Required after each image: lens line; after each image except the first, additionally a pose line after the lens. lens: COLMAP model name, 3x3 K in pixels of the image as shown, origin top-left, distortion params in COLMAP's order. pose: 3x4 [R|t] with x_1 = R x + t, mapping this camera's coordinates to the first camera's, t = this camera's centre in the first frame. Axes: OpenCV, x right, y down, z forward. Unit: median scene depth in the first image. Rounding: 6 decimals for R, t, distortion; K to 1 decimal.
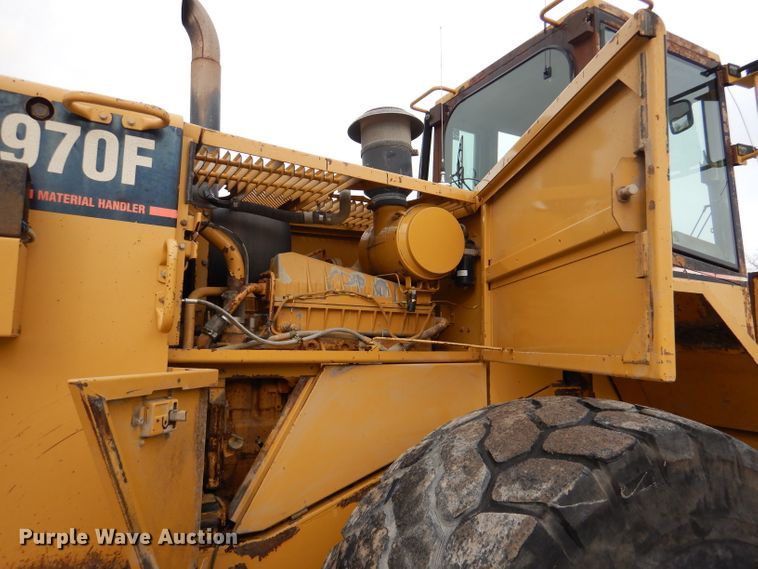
lens RADIAL K [[539.9, 0, 379.0], [0, 539.9, 284.5], [0, 0, 1]] dist [0.012385, 0.005165]
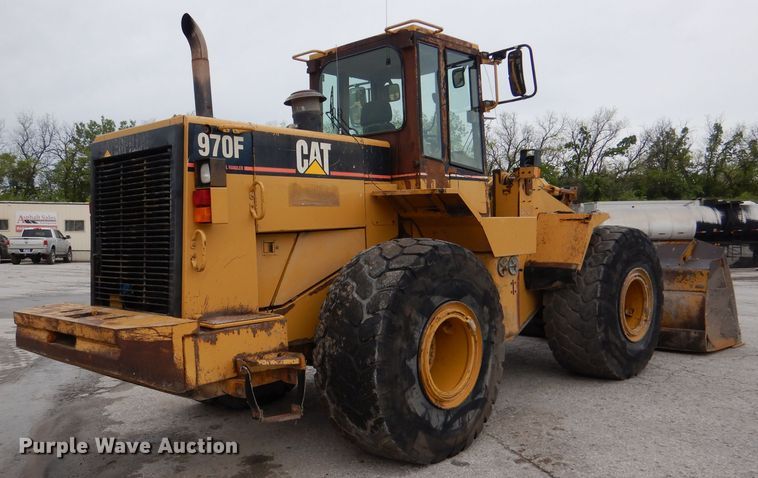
lens RADIAL K [[649.4, 0, 318.5], [0, 649.4, 288.2], [0, 0, 1]] dist [0.006811, -0.003574]
pose [[0.962407, -0.076333, 0.260664, -0.918143], [0.021615, 0.978178, 0.206644, -0.210686], [-0.270750, -0.193241, 0.943055, -1.912060]]
